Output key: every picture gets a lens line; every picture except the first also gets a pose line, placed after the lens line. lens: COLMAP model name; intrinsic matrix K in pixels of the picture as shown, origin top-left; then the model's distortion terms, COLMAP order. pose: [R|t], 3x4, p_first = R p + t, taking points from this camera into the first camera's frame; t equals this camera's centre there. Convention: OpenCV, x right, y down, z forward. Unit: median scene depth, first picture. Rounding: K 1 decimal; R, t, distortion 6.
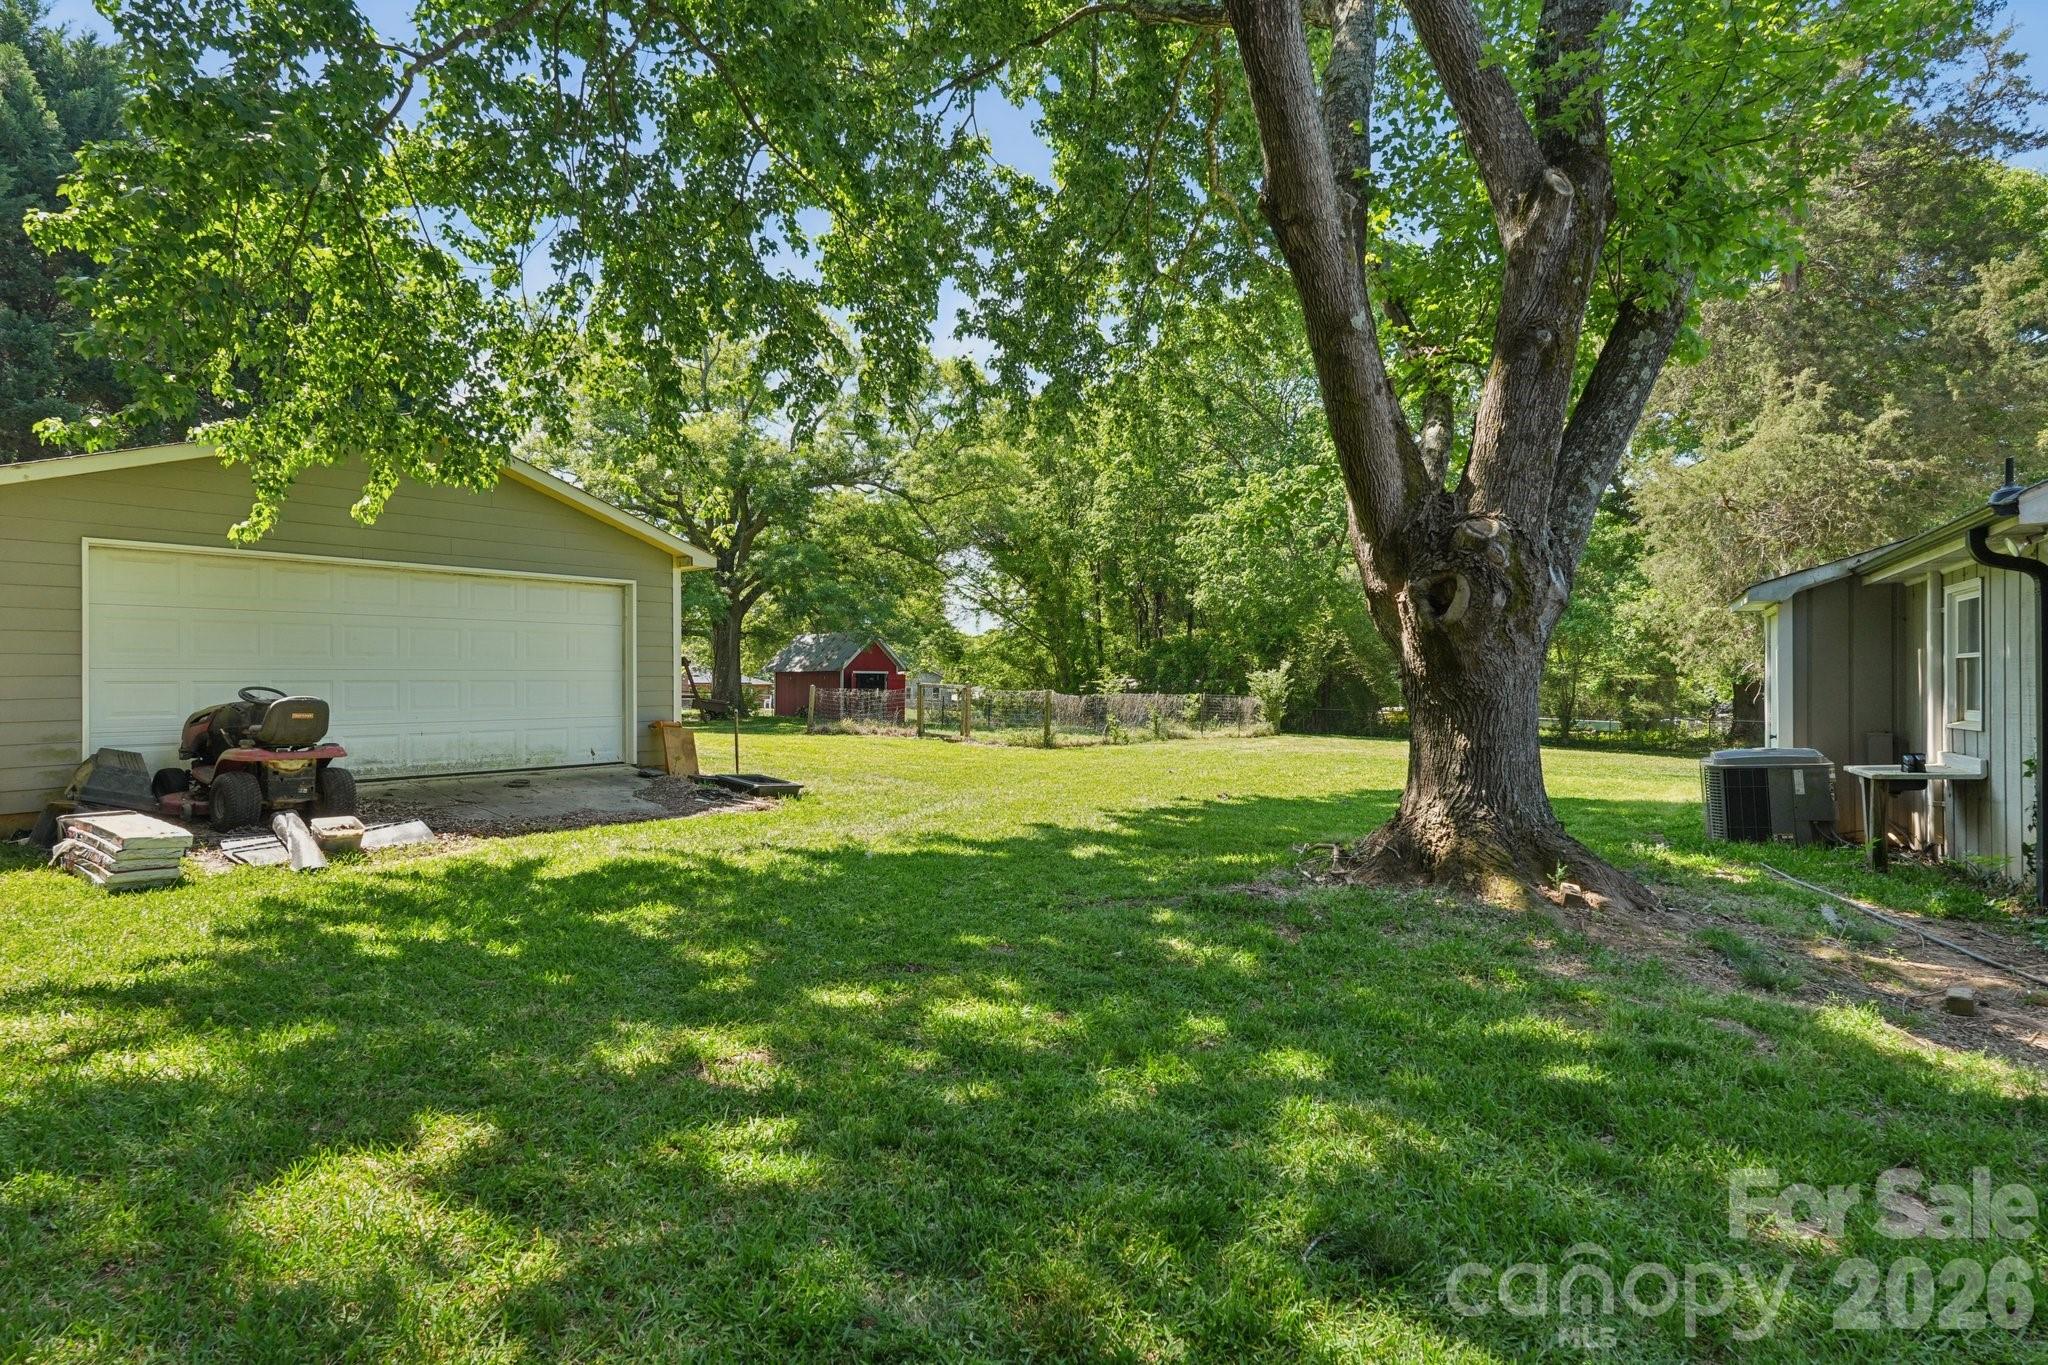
lens RADIAL K [[1085.6, 0, 1024.0], [0, 1085.6, 682.5], [0, 0, 1]] dist [0.002230, 0.001299]
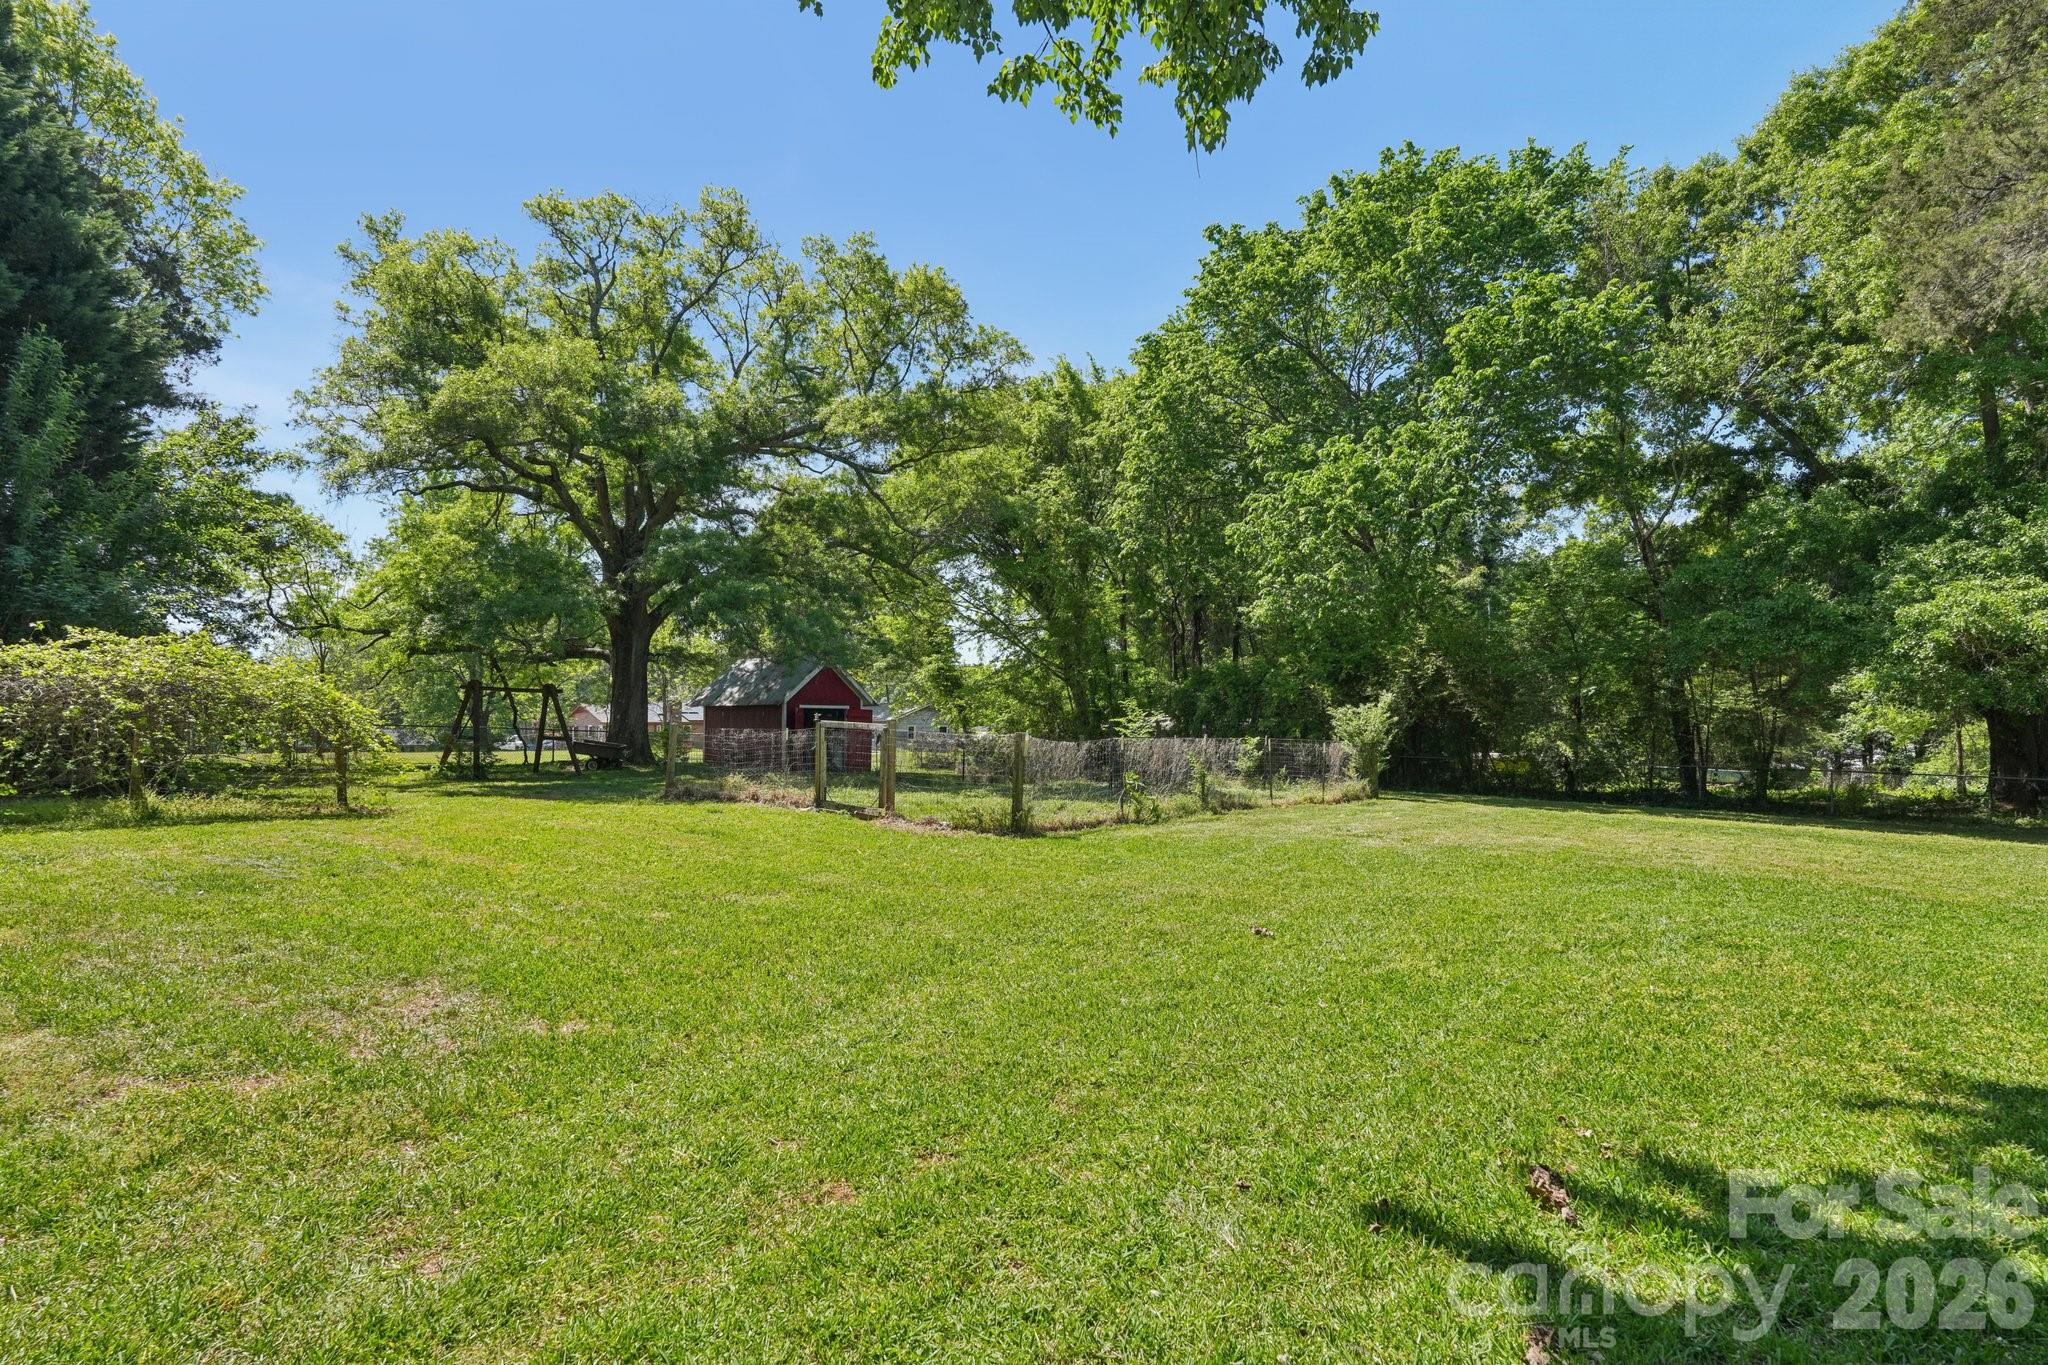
lens RADIAL K [[927.7, 0, 1014.4], [0, 927.7, 730.5], [0, 0, 1]] dist [0.001132, 0.000174]
pose [[0.998134, 0.004310, -0.060907, 0.033786], [-0.003753, 0.999950, 0.009258, 0.000687], [0.060943, -0.009012, 0.998101, 0.345833]]
